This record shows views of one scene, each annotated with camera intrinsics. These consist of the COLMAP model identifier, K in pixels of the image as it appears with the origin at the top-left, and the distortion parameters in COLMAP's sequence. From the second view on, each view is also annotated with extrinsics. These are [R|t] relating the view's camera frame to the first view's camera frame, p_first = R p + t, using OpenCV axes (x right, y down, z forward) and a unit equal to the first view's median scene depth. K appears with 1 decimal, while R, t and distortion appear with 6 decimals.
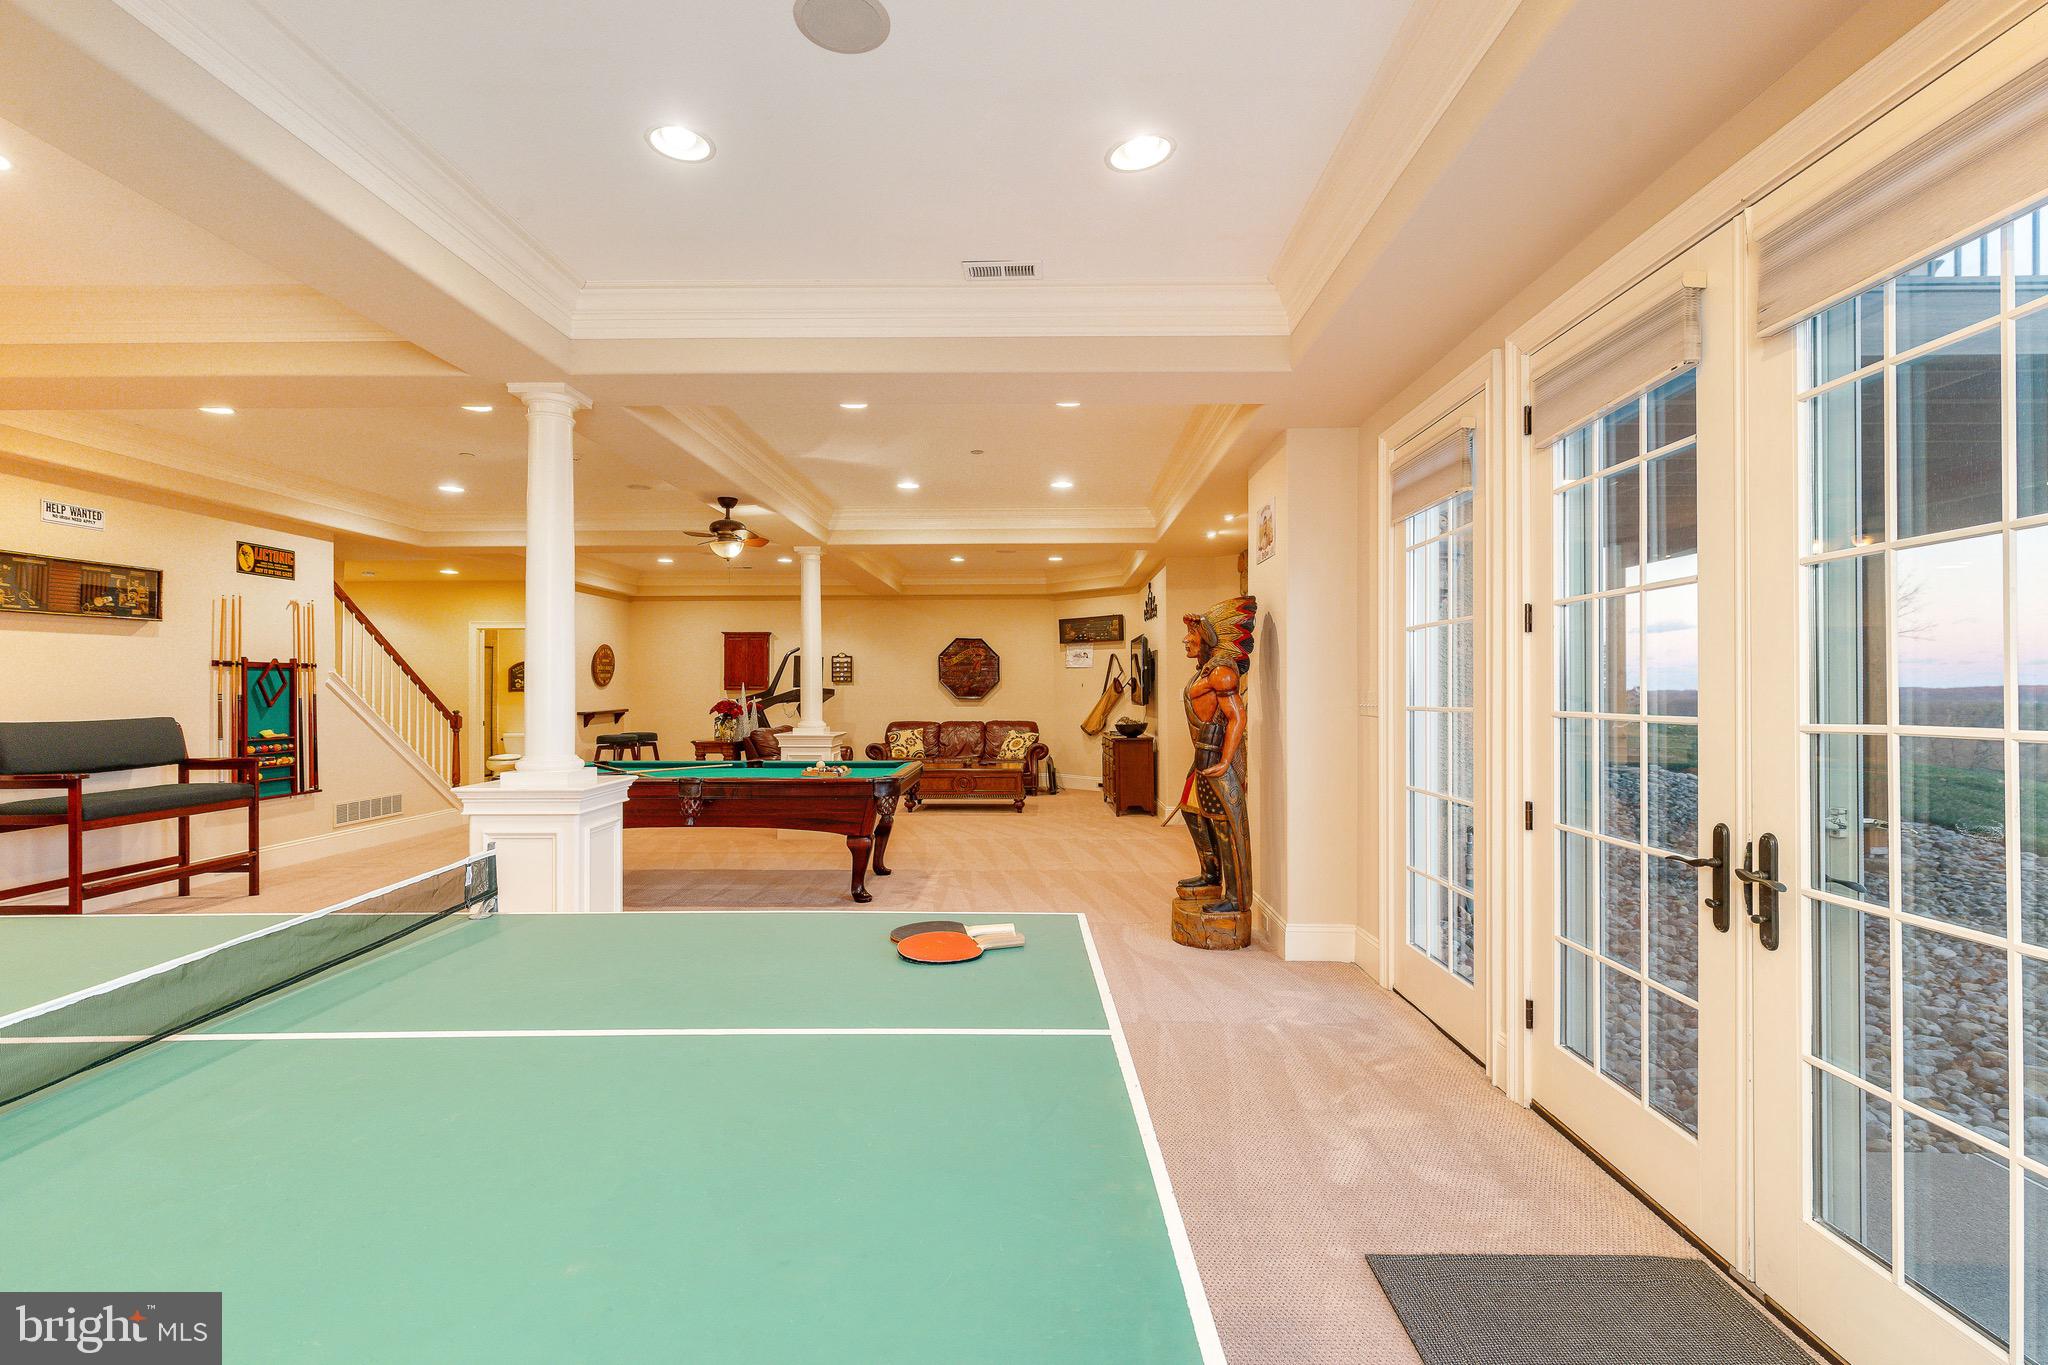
lens RADIAL K [[908.1, 0, 1064.0], [0, 908.1, 691.5], [0, 0, 1]] dist [0.007261, 0.000012]
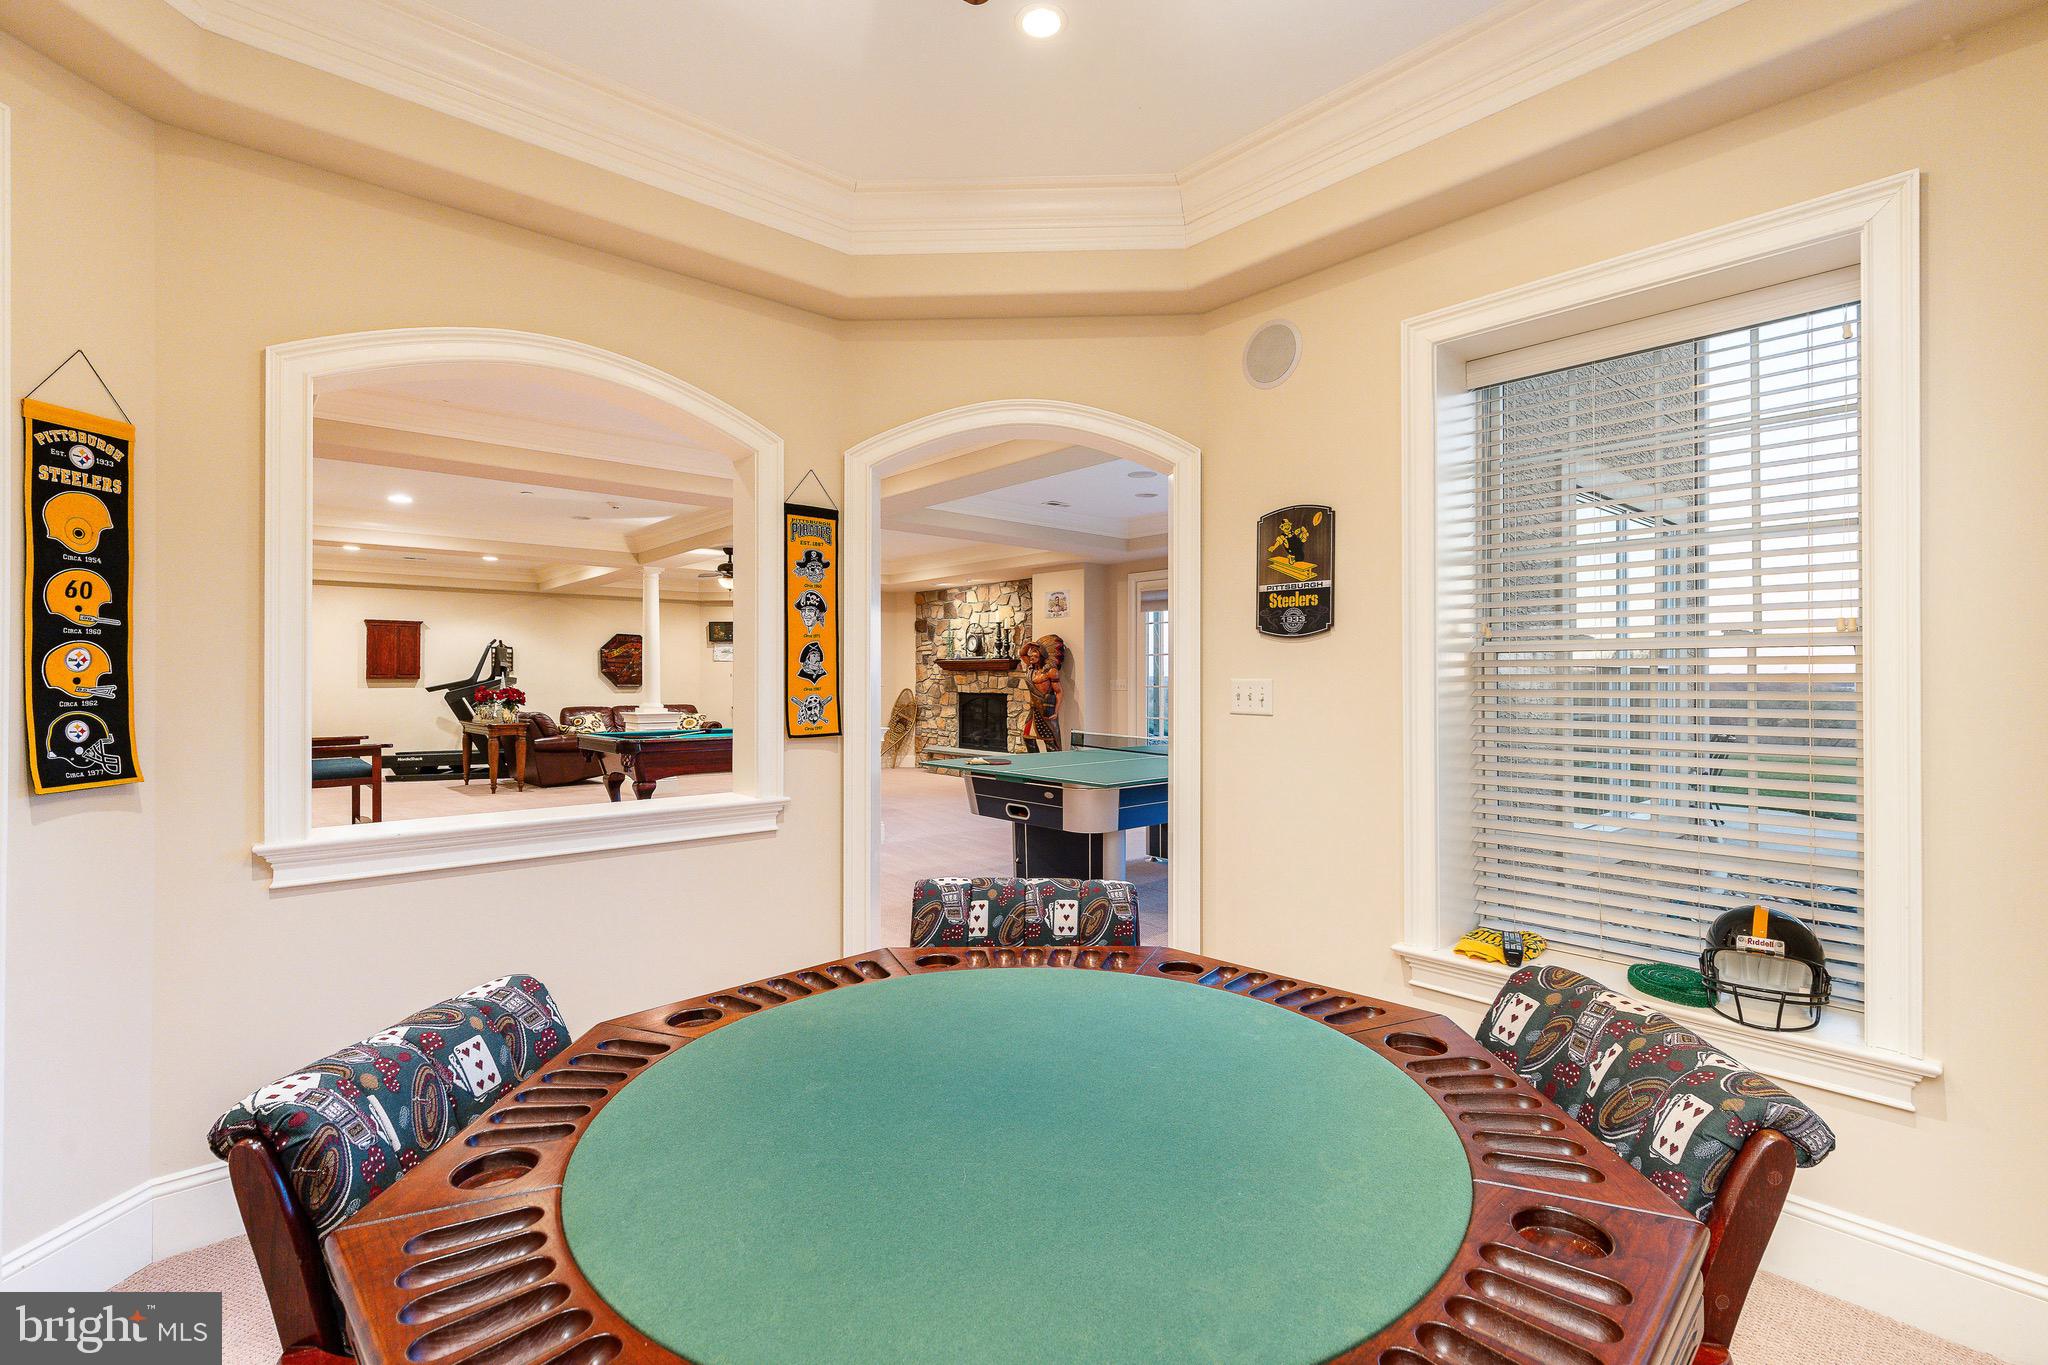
lens RADIAL K [[908.1, 0, 1042.6], [0, 908.1, 678.9], [0, 0, 1]] dist [0.007261, 0.000012]
pose [[0.752504, 0.002472, 0.658583, -0.502232], [-0.000448, 0.999995, -0.003242, 0.002183], [-0.658588, 0.002145, 0.752501, -0.239300]]
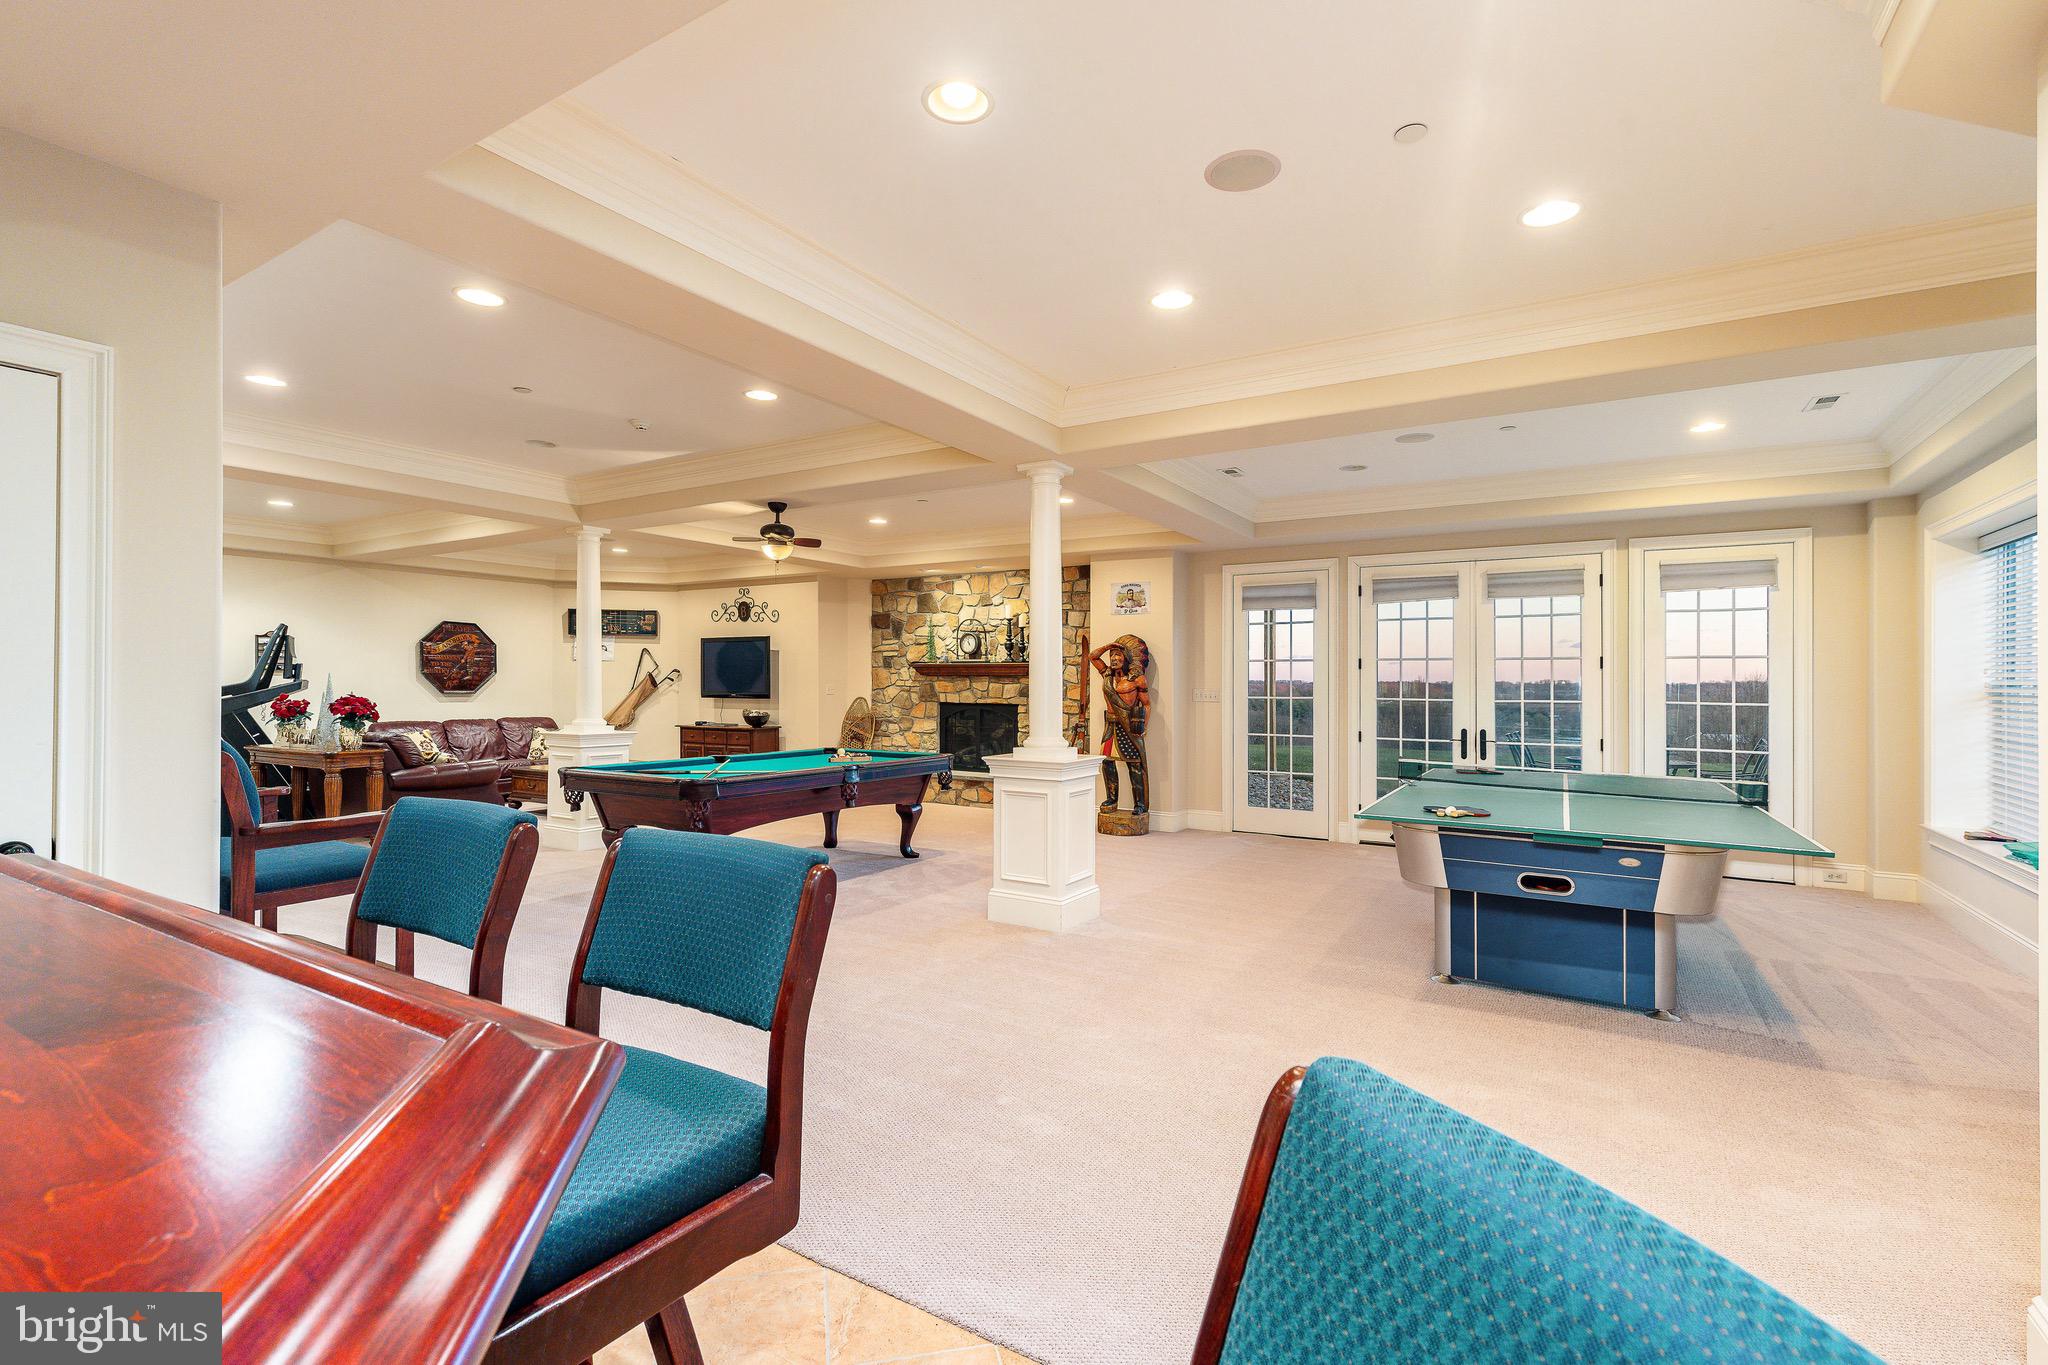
lens RADIAL K [[908.1, 0, 1028.2], [0, 908.1, 684.6], [0, 0, 1]] dist [0.007261, 0.000012]
pose [[0.534787, 0.005927, 0.844966, -0.577415], [-0.006945, 0.999972, -0.002619, -0.000782], [-0.844958, -0.004468, 0.534813, 0.093539]]
